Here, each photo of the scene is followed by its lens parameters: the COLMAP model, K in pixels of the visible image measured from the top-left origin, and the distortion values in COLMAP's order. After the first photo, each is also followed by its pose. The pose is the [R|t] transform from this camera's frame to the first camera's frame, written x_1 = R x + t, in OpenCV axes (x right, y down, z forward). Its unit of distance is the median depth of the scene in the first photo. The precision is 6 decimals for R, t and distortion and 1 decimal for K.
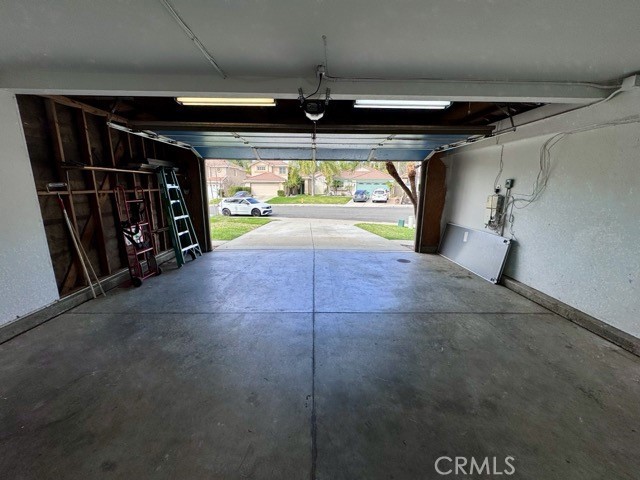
lens RADIAL K [[257.6, 0, 320.0], [0, 257.6, 240.0], [0, 0, 1]] dist [-0.001943, -0.000219]
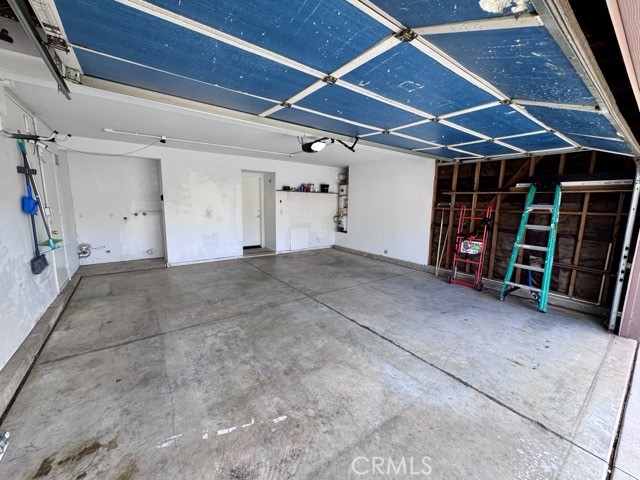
lens RADIAL K [[257.6, 0, 320.0], [0, 257.6, 240.0], [0, 0, 1]] dist [-0.001943, -0.000219]
pose [[-0.818965, 0.061695, -0.570517, 0.648955], [-0.147325, 0.938275, 0.312945, -0.398337], [0.554609, 0.340343, -0.759325, 1.891062]]
